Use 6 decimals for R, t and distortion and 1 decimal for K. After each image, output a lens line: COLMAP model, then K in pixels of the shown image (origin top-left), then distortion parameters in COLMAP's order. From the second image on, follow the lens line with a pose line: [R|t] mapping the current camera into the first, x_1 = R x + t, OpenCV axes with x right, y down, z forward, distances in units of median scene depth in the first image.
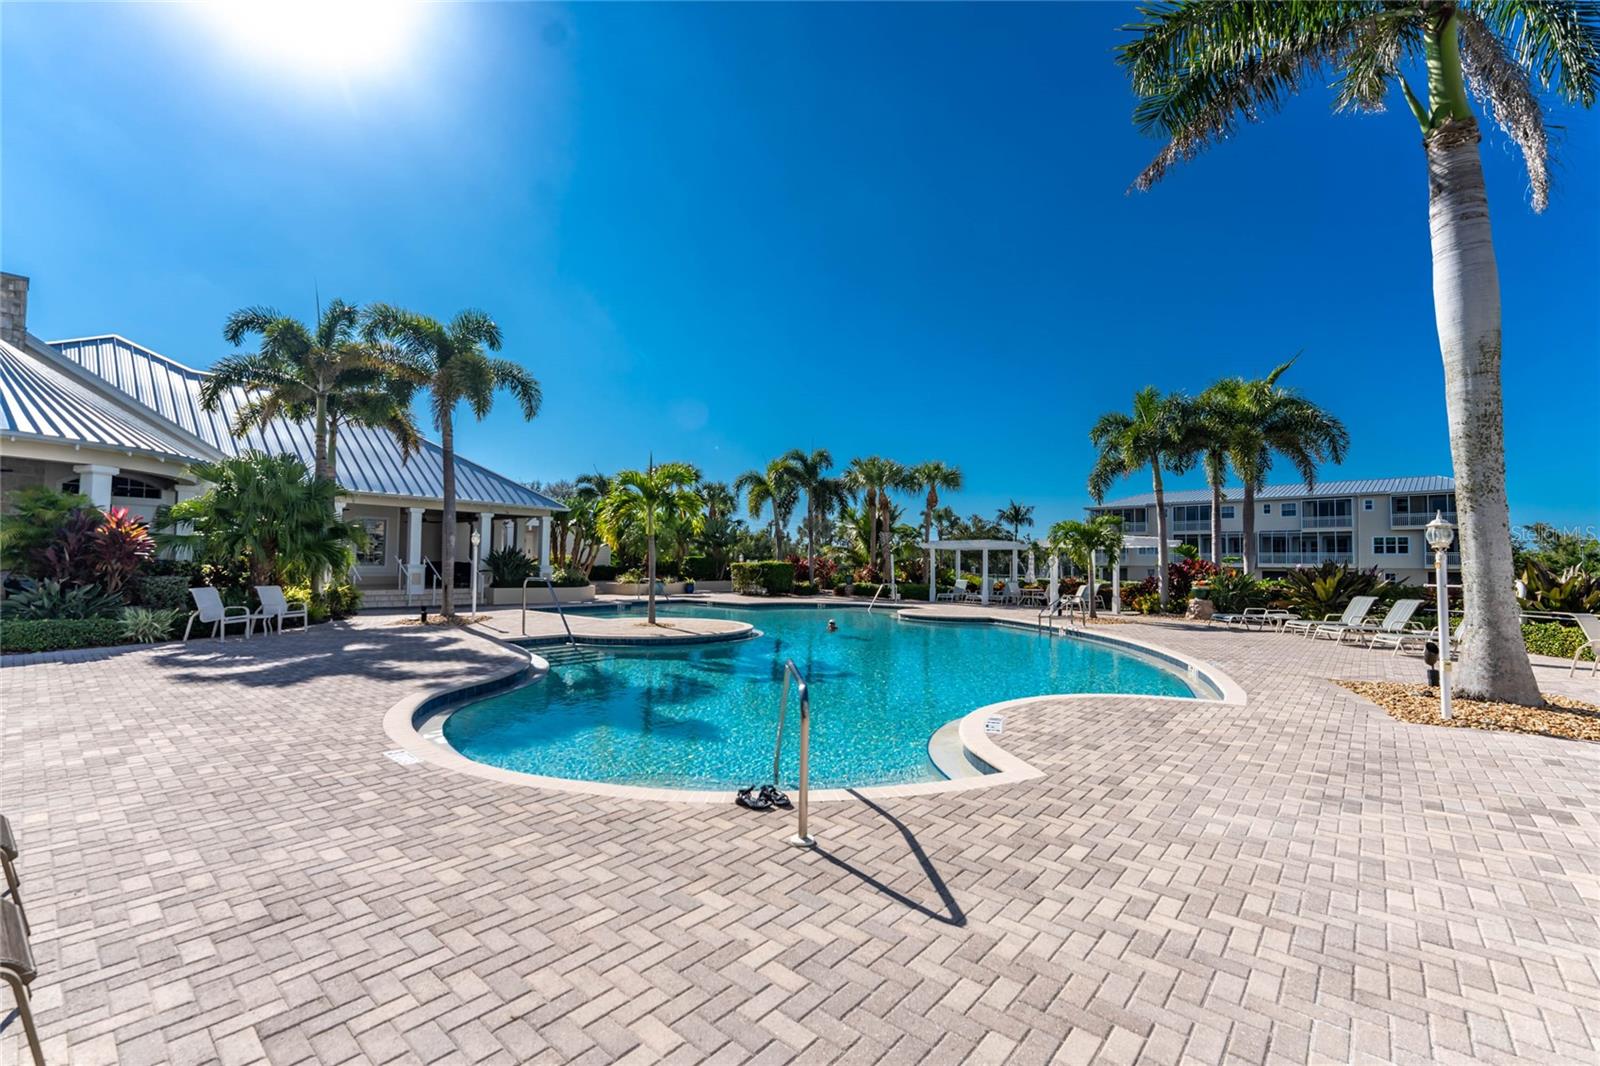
lens RADIAL K [[675.6, 0, 800.0], [0, 675.6, 533.0], [0, 0, 1]] dist [0.000434, 0.000001]
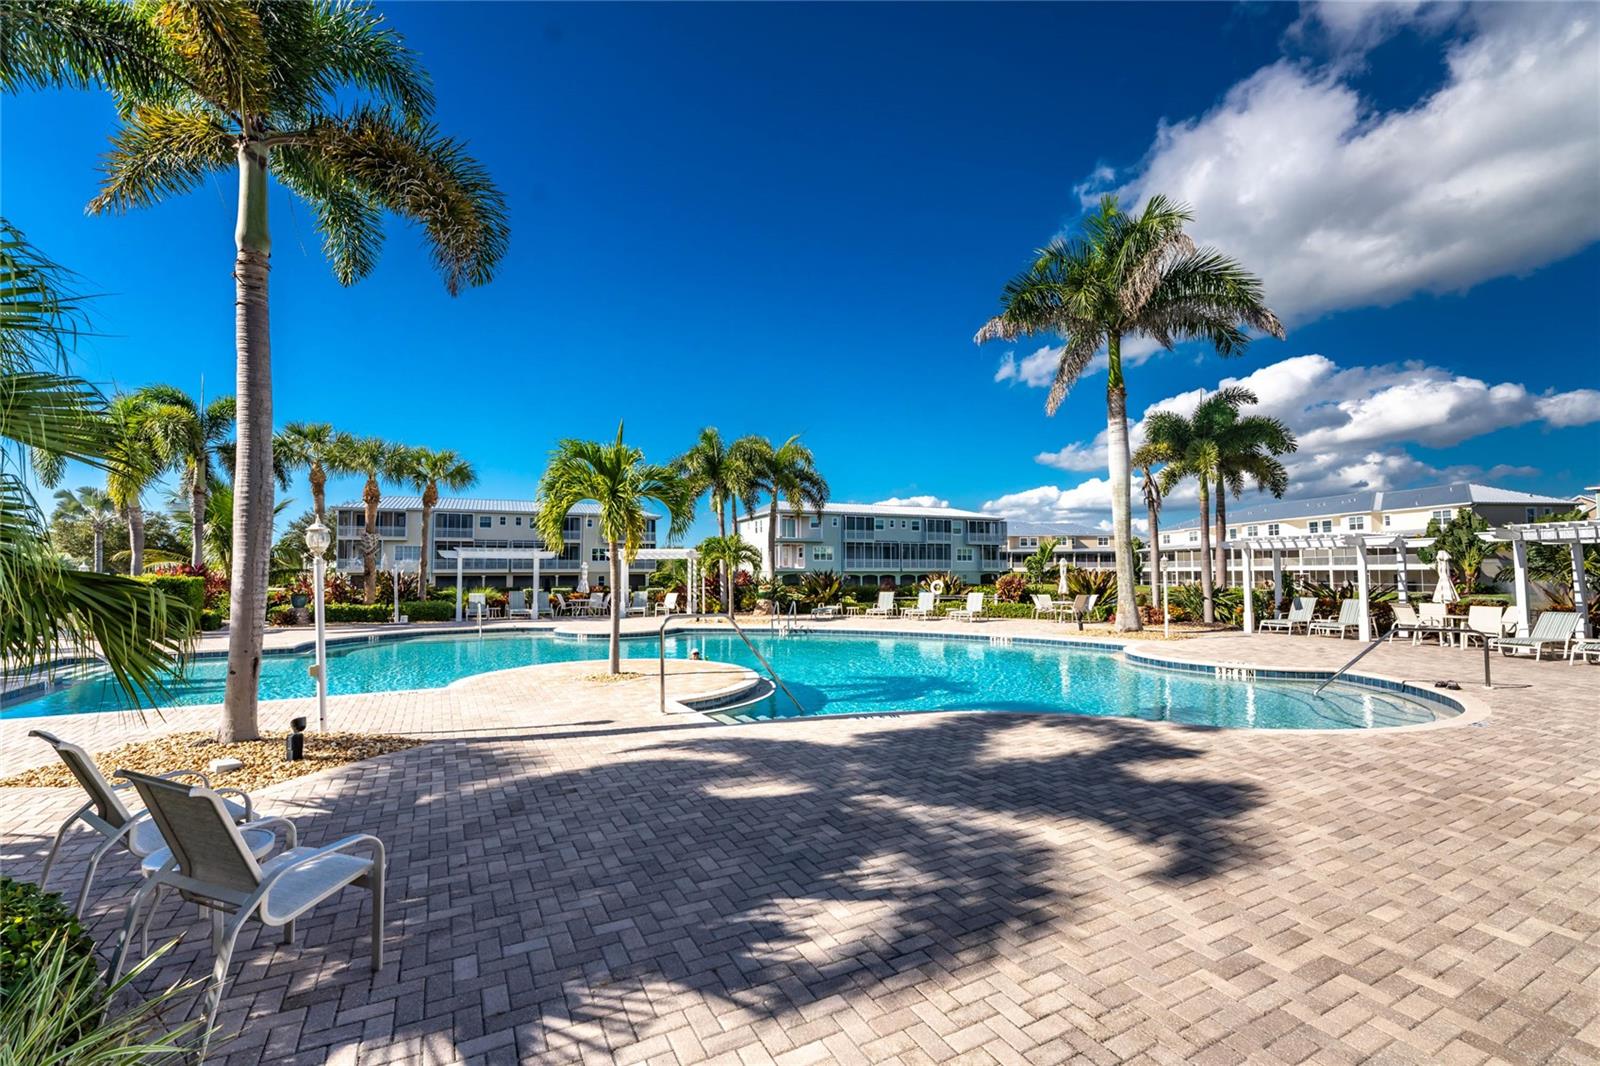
lens RADIAL K [[675.6, 0, 800.0], [0, 675.6, 533.0], [0, 0, 1]] dist [0.000434, 0.000001]
pose [[0.373134, 0.043306, 0.926766, -0.444520], [-0.035065, 0.998855, -0.032556, 0.006707], [-0.927115, -0.020349, 0.374225, 0.327741]]
